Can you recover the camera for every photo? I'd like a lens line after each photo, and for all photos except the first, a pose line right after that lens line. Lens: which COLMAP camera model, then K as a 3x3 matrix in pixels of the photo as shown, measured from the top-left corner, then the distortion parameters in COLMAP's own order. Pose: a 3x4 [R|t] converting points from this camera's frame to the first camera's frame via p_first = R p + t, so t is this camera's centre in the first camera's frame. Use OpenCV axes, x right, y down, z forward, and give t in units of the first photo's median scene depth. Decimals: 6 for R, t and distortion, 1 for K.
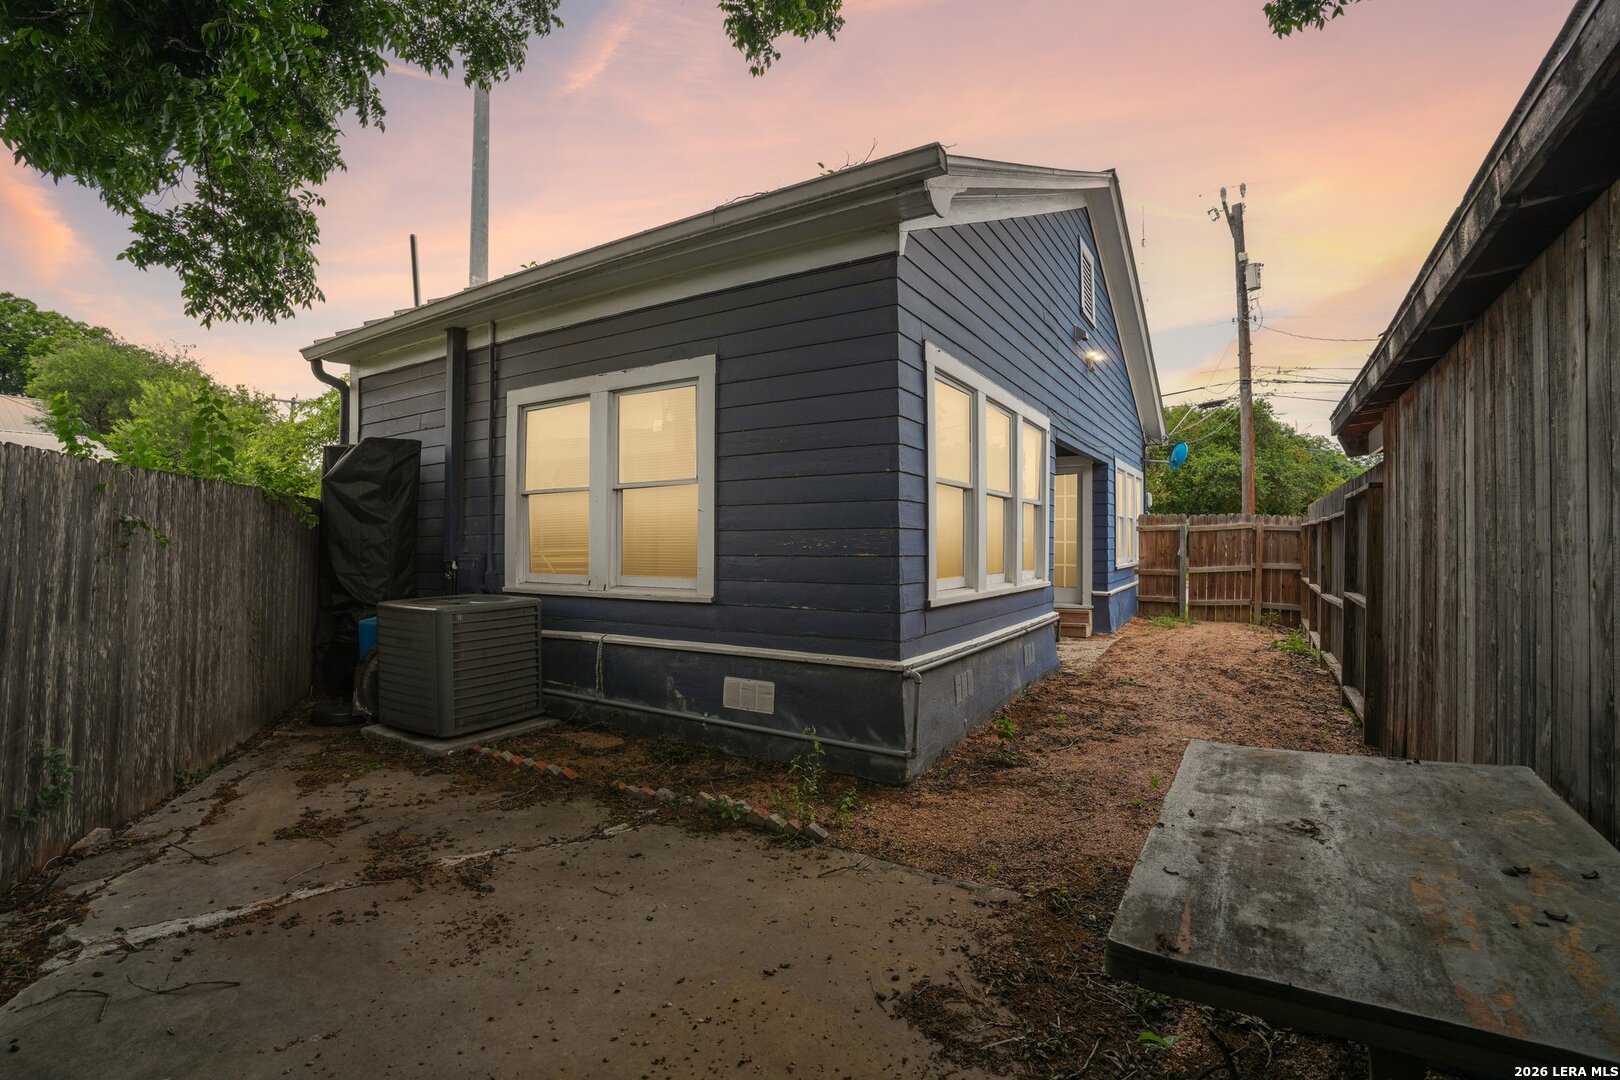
lens RADIAL K [[749.4, 0, 805.8], [0, 749.4, 542.1], [0, 0, 1]] dist [-0.032037, 0.005653]
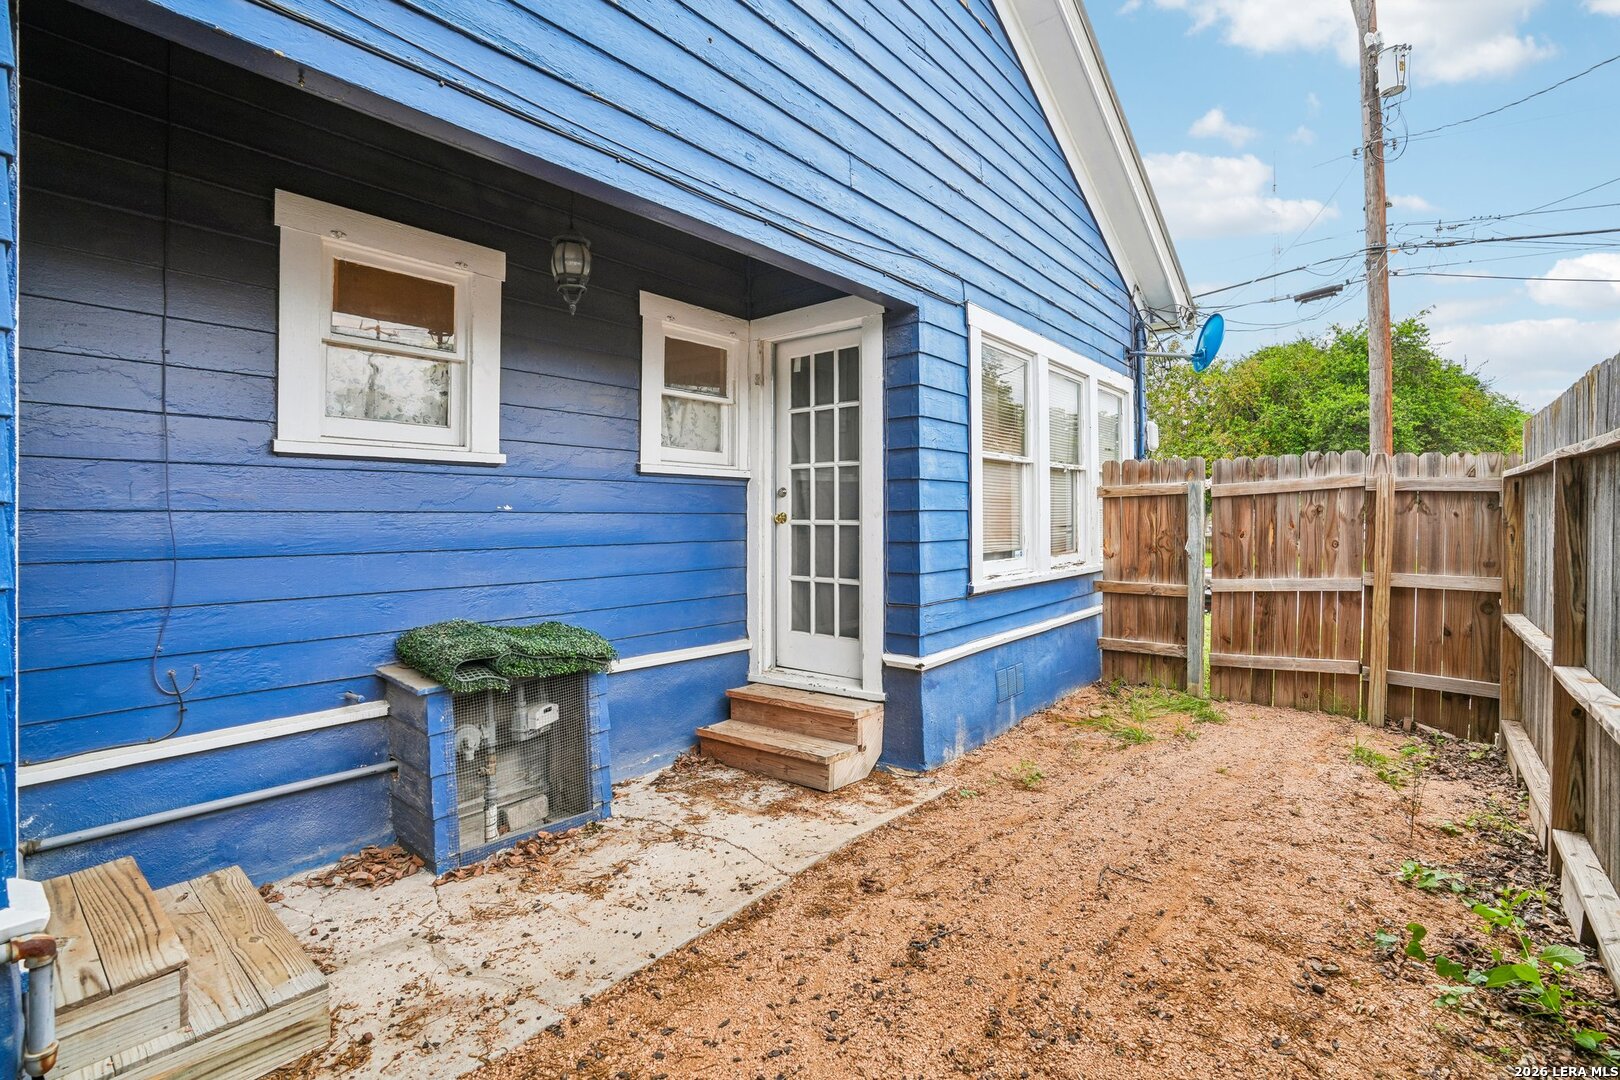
lens RADIAL K [[749.4, 0, 810.6], [0, 749.4, 533.4], [0, 0, 1]] dist [-0.032037, 0.005653]
pose [[0.990584, -0.002576, -0.136879, 0.348708], [0.004834, 0.999858, 0.016163, -0.001118], [0.136818, -0.016672, 0.990456, 0.546608]]
